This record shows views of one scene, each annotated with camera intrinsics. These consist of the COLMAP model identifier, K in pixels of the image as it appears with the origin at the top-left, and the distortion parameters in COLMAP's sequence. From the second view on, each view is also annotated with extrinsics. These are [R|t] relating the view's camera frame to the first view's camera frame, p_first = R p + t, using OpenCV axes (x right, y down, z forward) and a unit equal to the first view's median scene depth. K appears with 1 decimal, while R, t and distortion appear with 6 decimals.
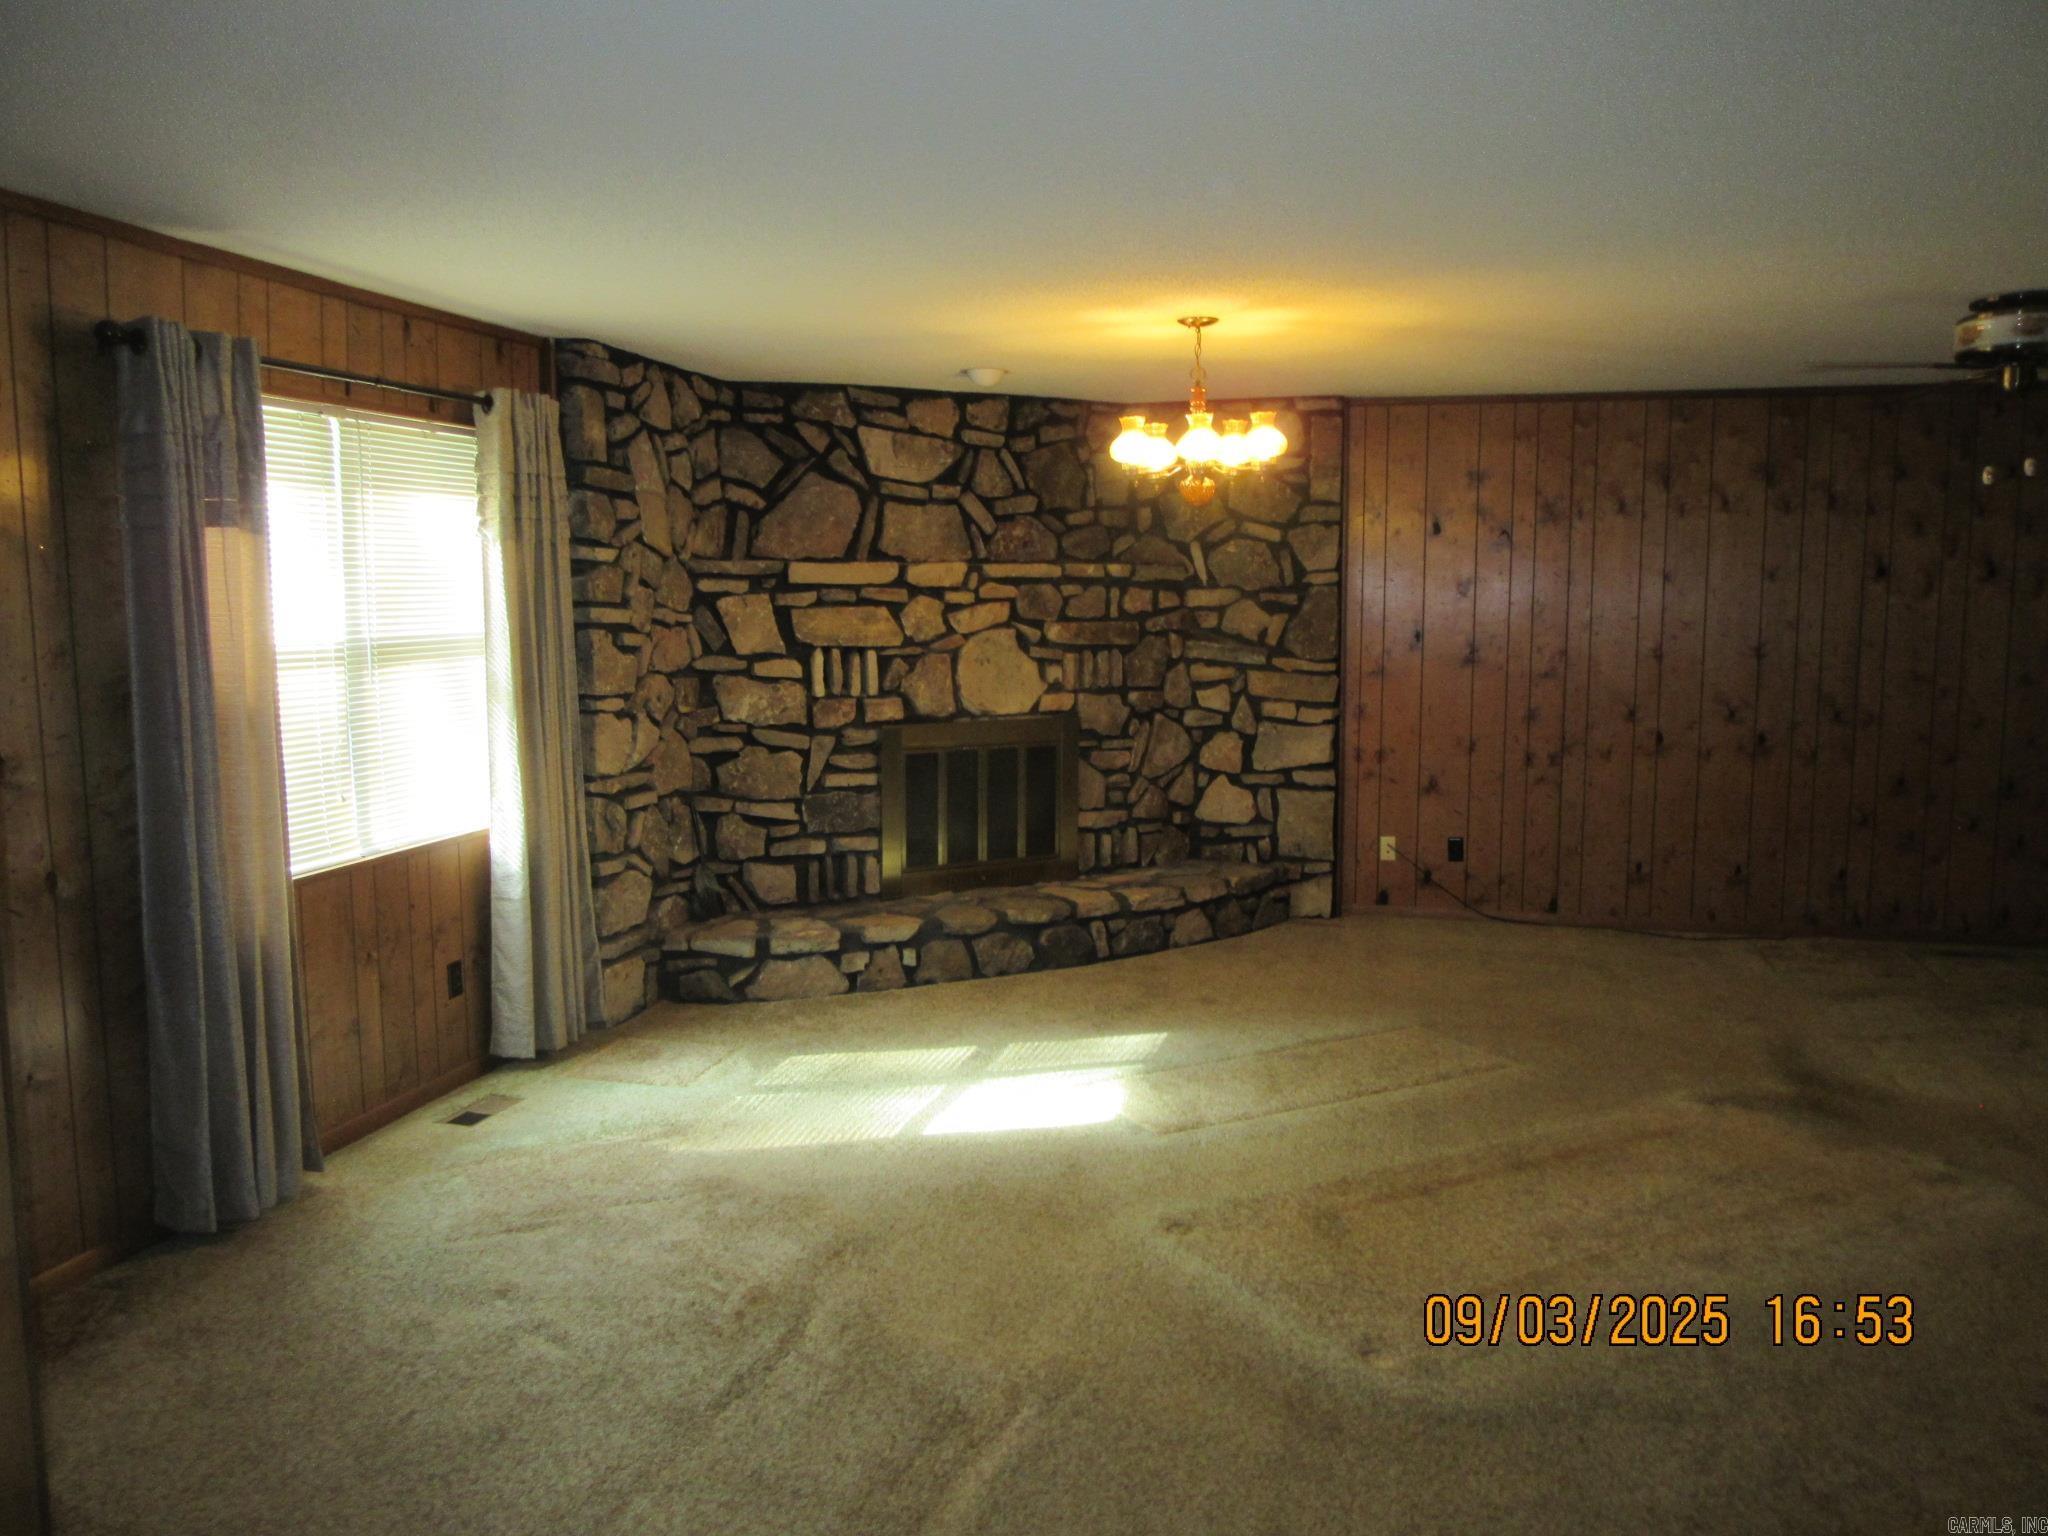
lens RADIAL K [[1563.8, 0, 1024.0], [0, 1563.8, 768.0], [0, 0, 1]] dist [-0.010605, 0.001553]
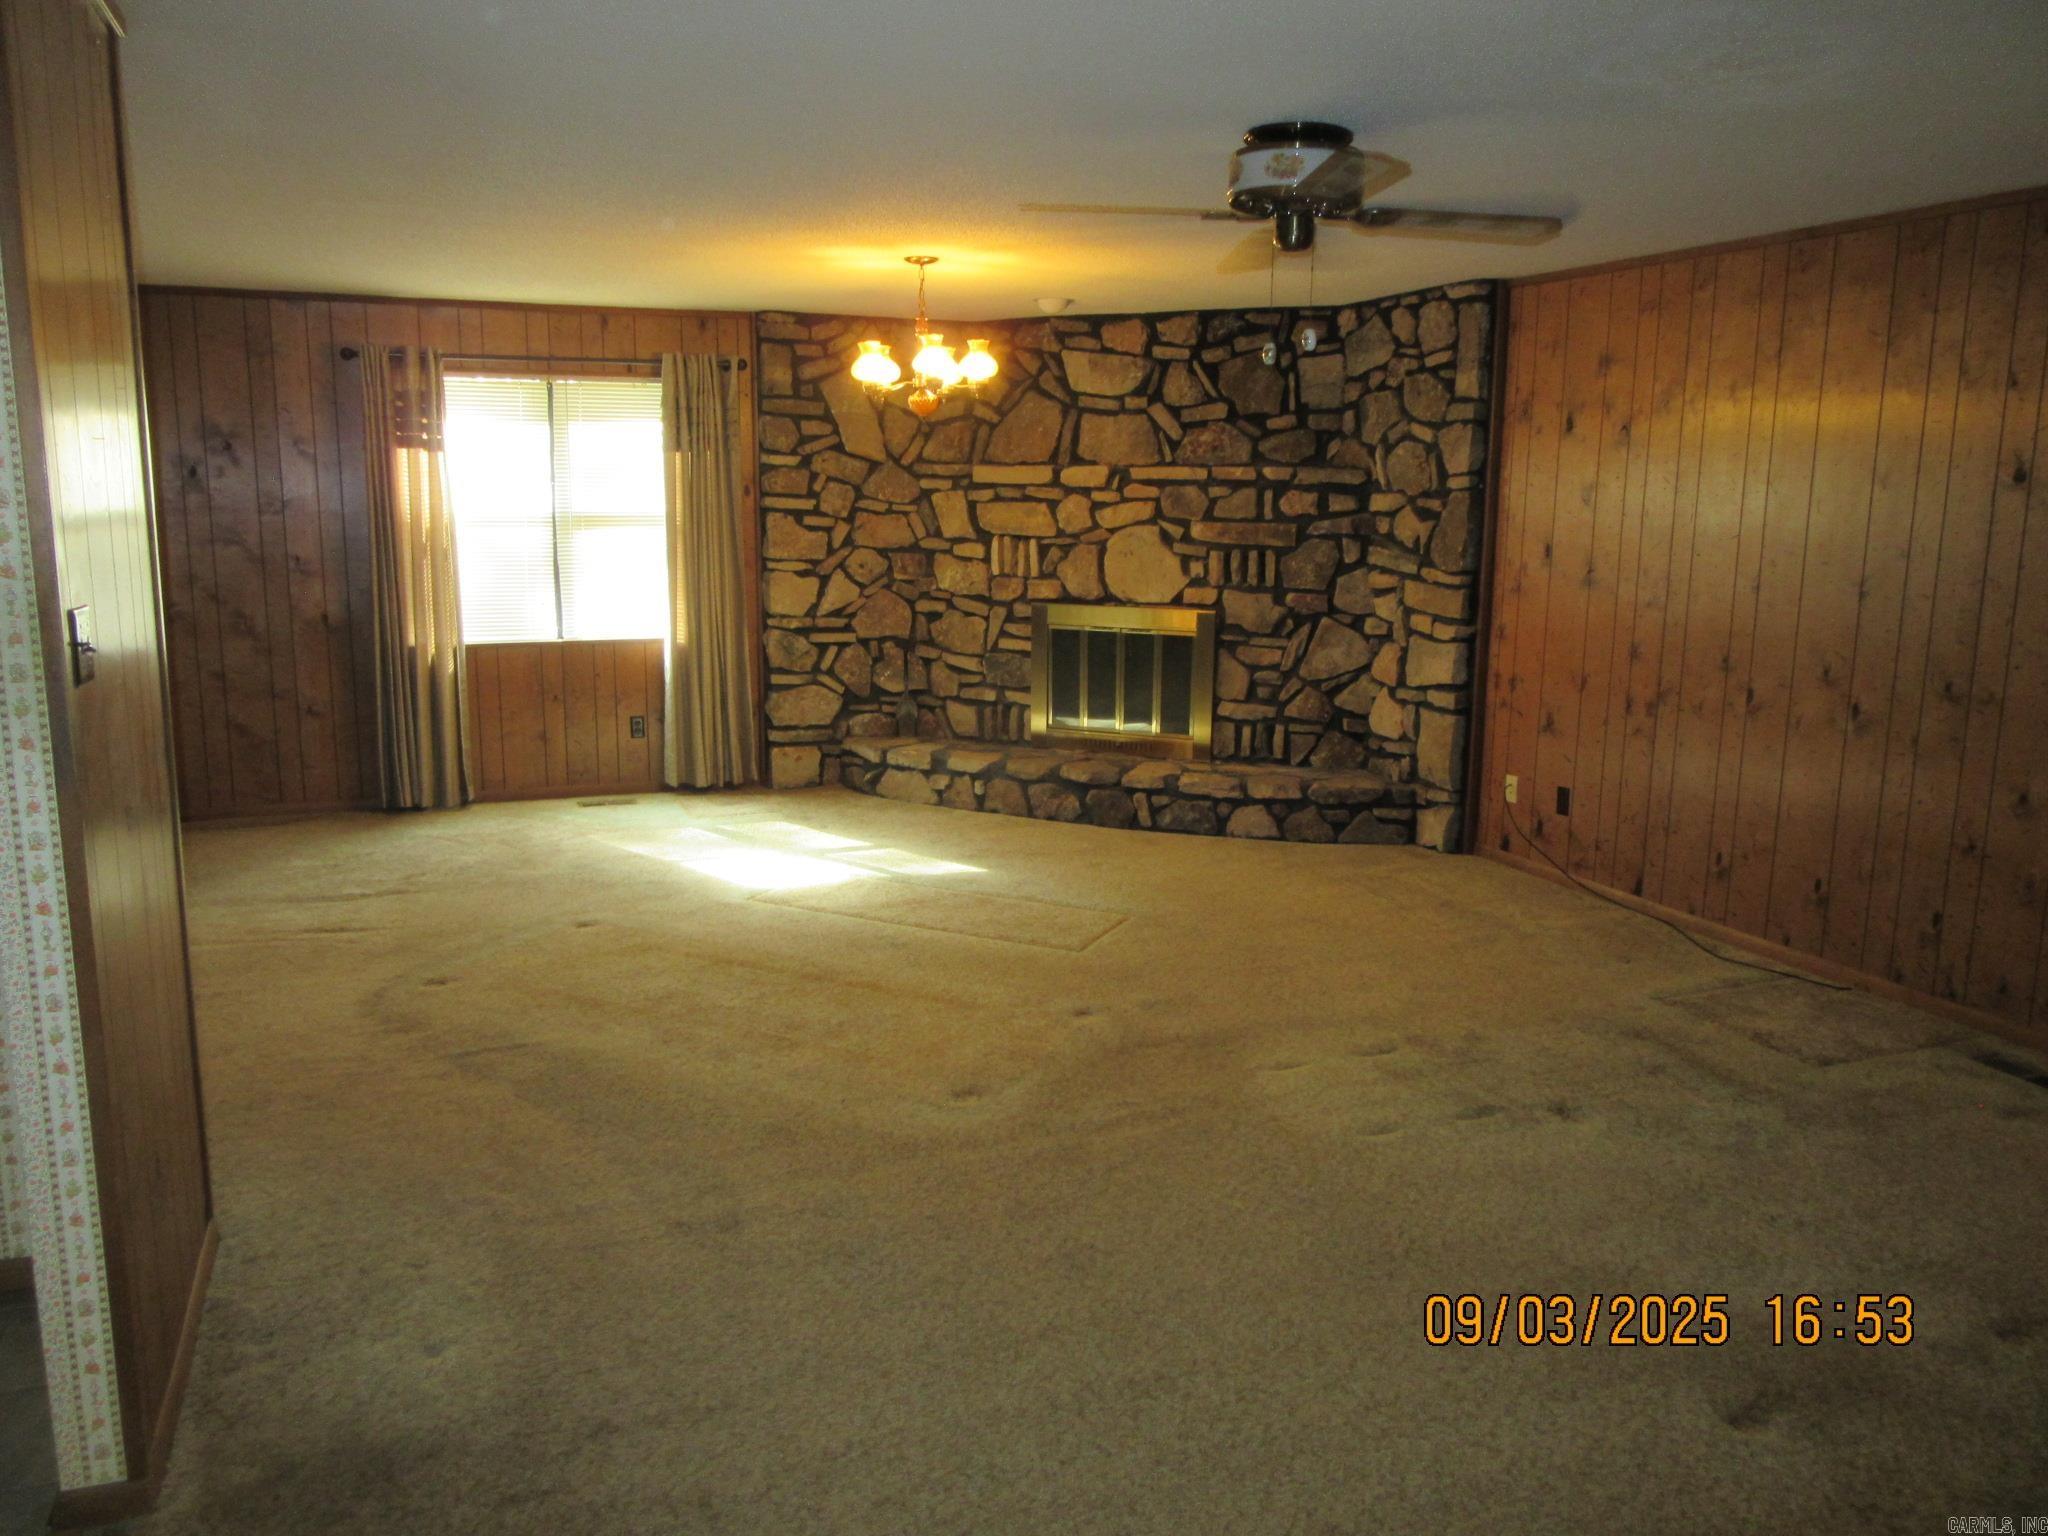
lens RADIAL K [[1563.8, 0, 1024.0], [0, 1563.8, 768.0], [0, 0, 1]] dist [-0.010605, 0.001553]
pose [[0.580671, 0.152378, -0.799751, 0.857376], [-0.106466, 0.988105, 0.110963, -0.032419], [0.807147, 0.020713, 0.589987, 0.273201]]
